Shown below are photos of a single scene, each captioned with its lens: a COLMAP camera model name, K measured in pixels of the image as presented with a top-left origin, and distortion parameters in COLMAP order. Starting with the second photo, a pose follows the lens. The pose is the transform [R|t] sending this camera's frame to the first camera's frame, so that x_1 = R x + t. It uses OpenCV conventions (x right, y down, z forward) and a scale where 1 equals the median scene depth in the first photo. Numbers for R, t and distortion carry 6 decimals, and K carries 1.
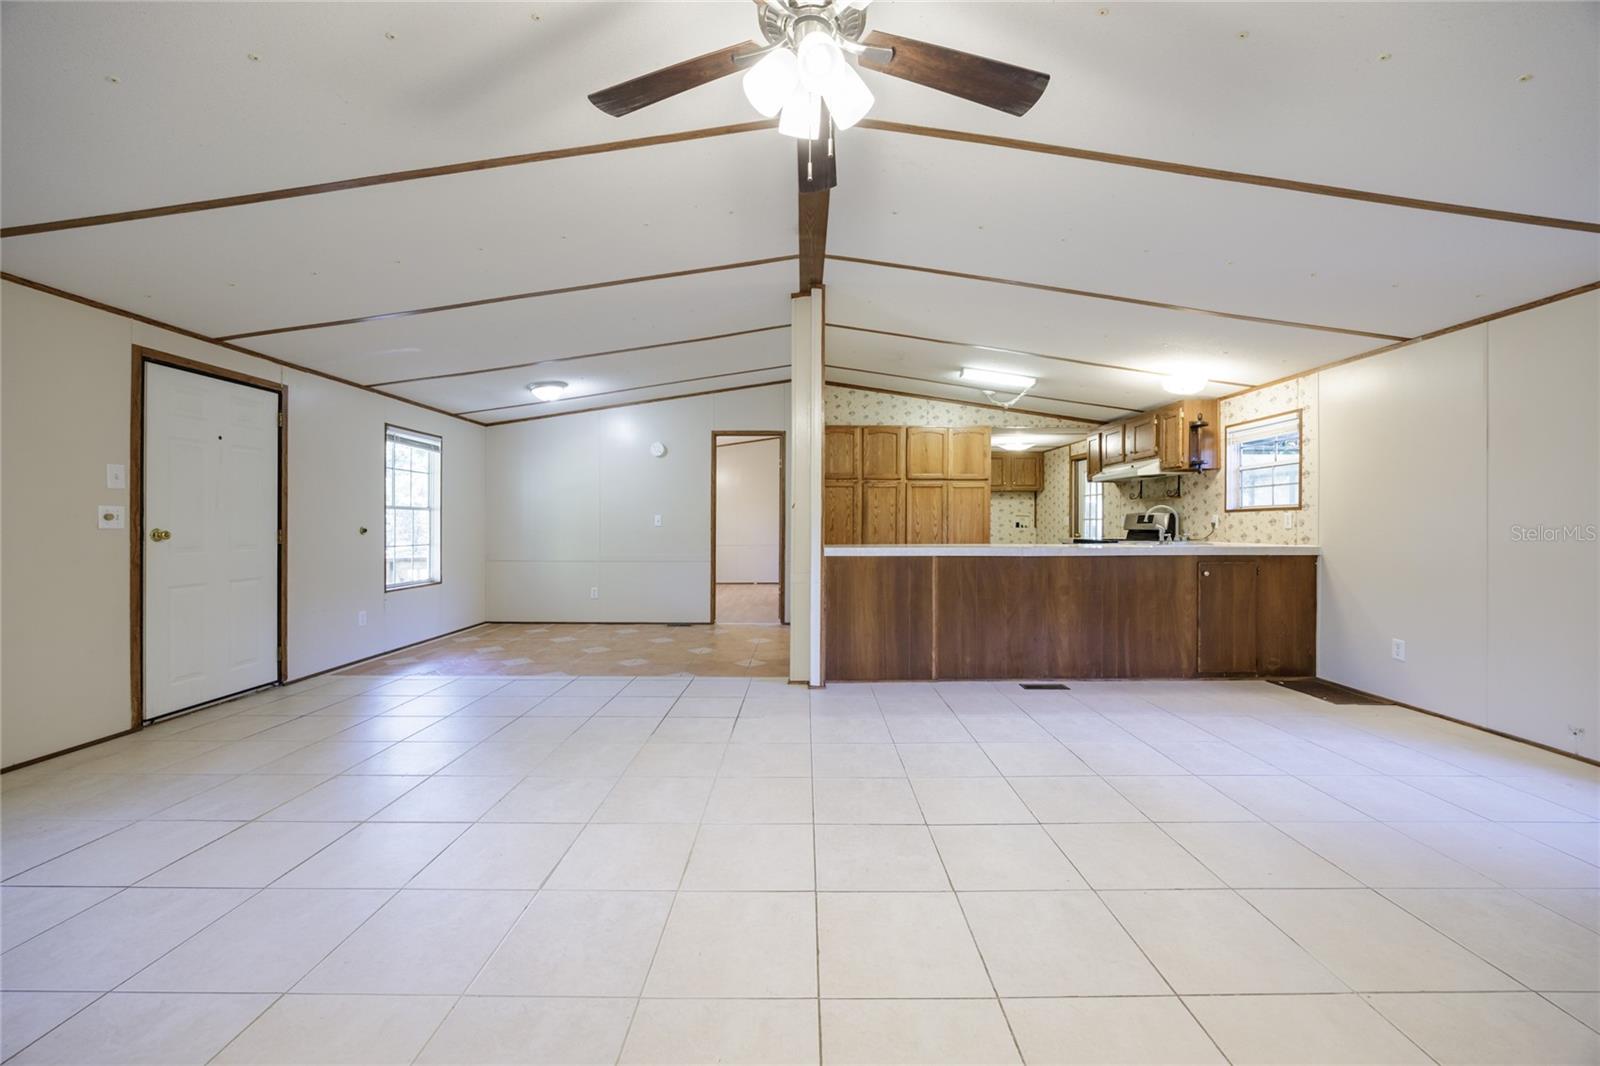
lens RADIAL K [[615.5, 0, 805.8], [0, 615.5, 523.5], [0, 0, 1]] dist [-0.005492, 0.000044]
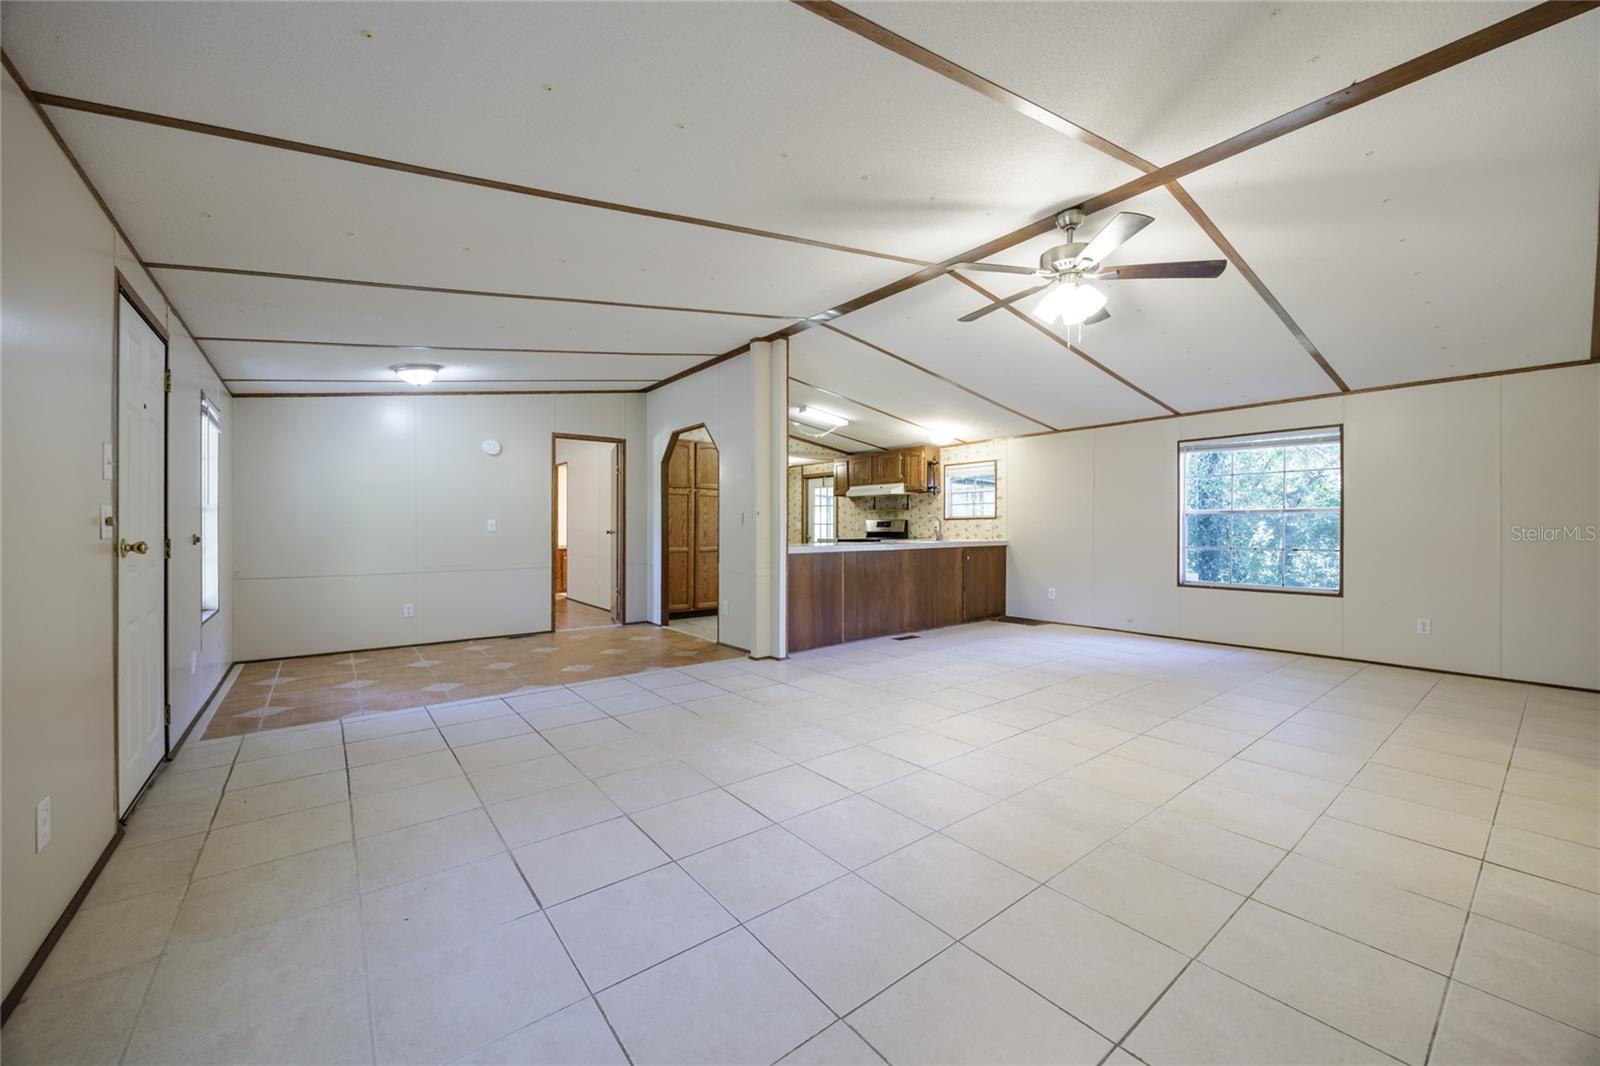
lens RADIAL K [[613.6, 0, 808.9], [0, 613.6, 517.8], [0, 0, 1]] dist [-0.001342, -0.000455]
pose [[0.782034, 0.007320, 0.623192, -0.563452], [0.002705, 0.999882, -0.015138, -0.001097], [-0.623229, 0.013525, 0.781922, -0.007527]]
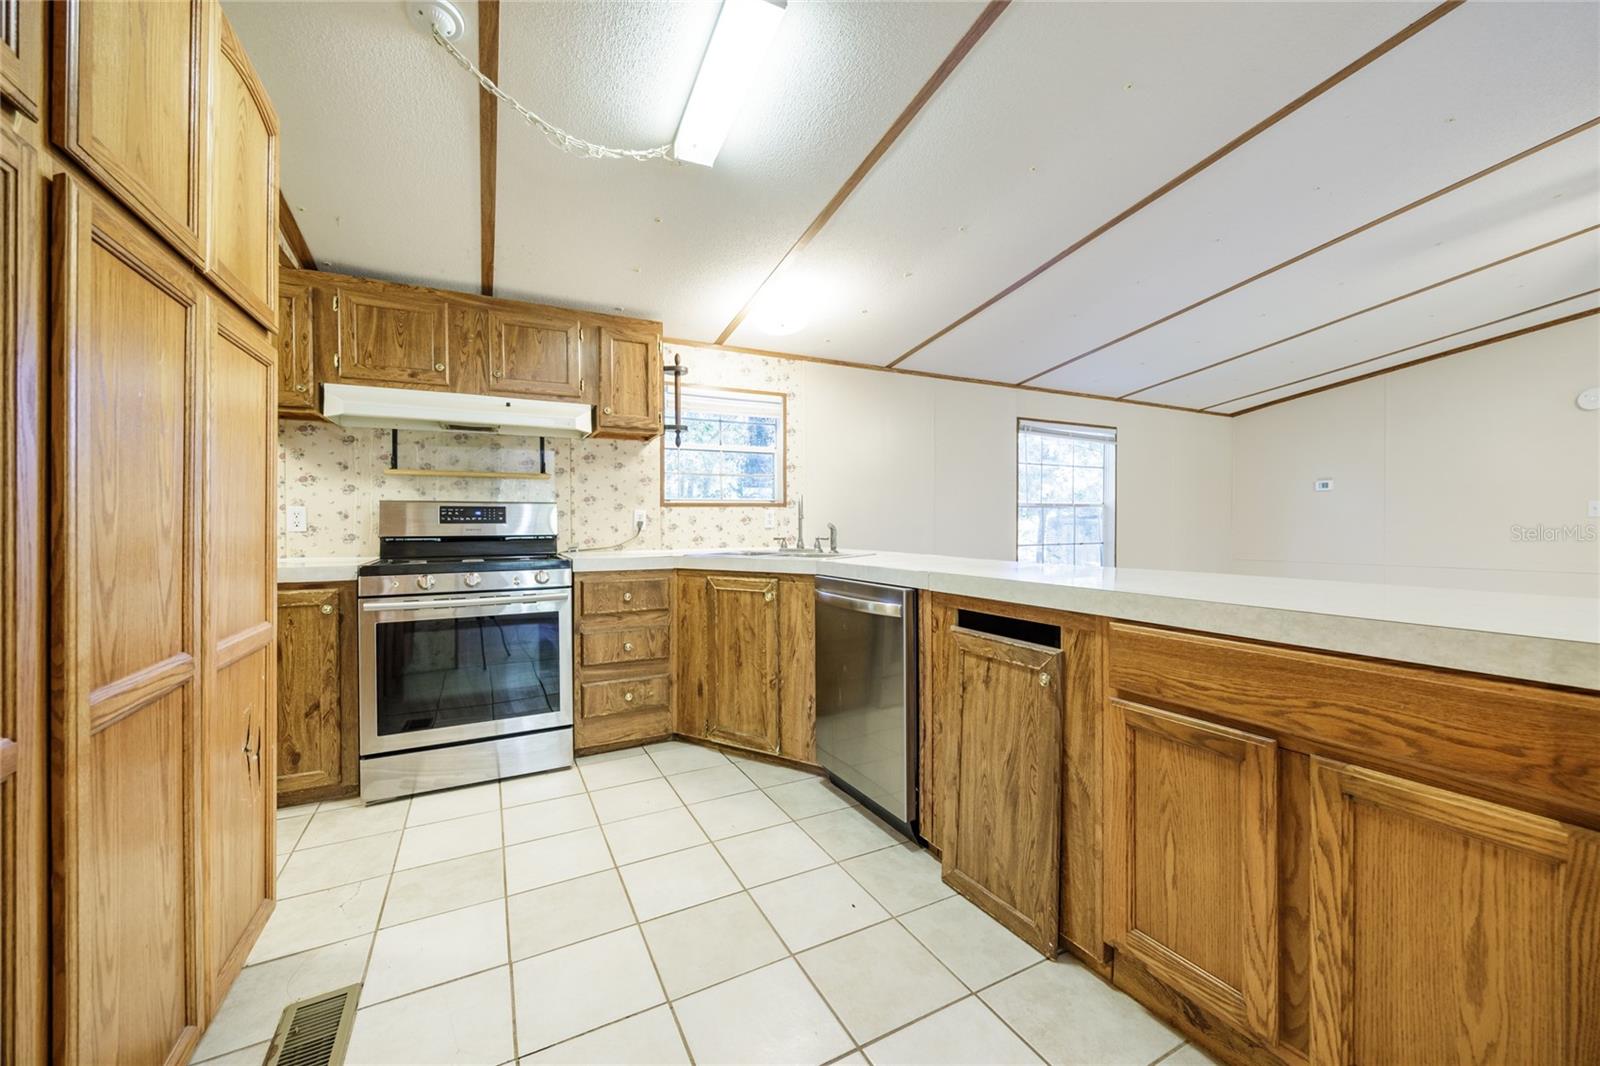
lens RADIAL K [[619.7, 0, 814.1], [0, 619.7, 526.0], [0, 0, 1]] dist [-0.001145, -0.000047]
pose [[-0.466379, -0.001922, 0.884583, -0.011889], [0.005520, 0.999972, 0.005082, 0.001214], [-0.884568, 0.007253, -0.466356, 1.178191]]
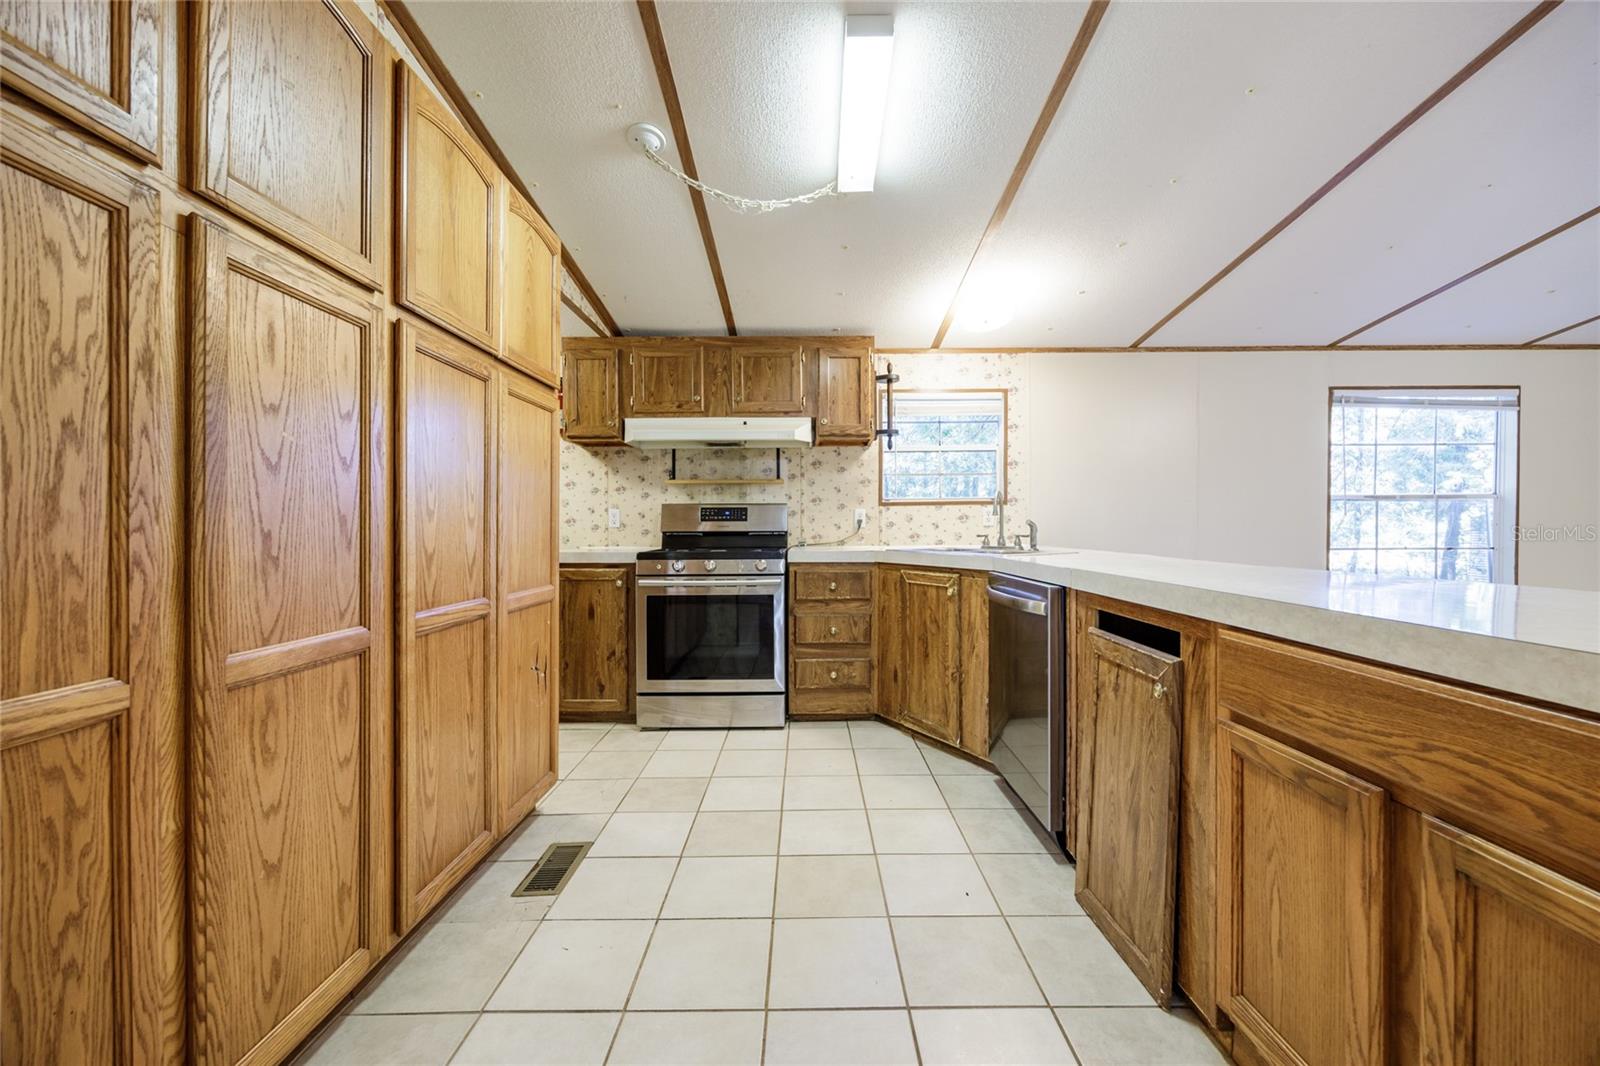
lens RADIAL K [[610.7, 0, 807.5], [0, 610.7, 530.0], [0, 0, 1]] dist [0.000258, -0.000221]
pose [[0.001961, -0.006253, 0.999979, -0.059259], [0.004987, 0.999968, 0.006244, 0.006436], [-0.999986, 0.004975, 0.001992, 1.090888]]
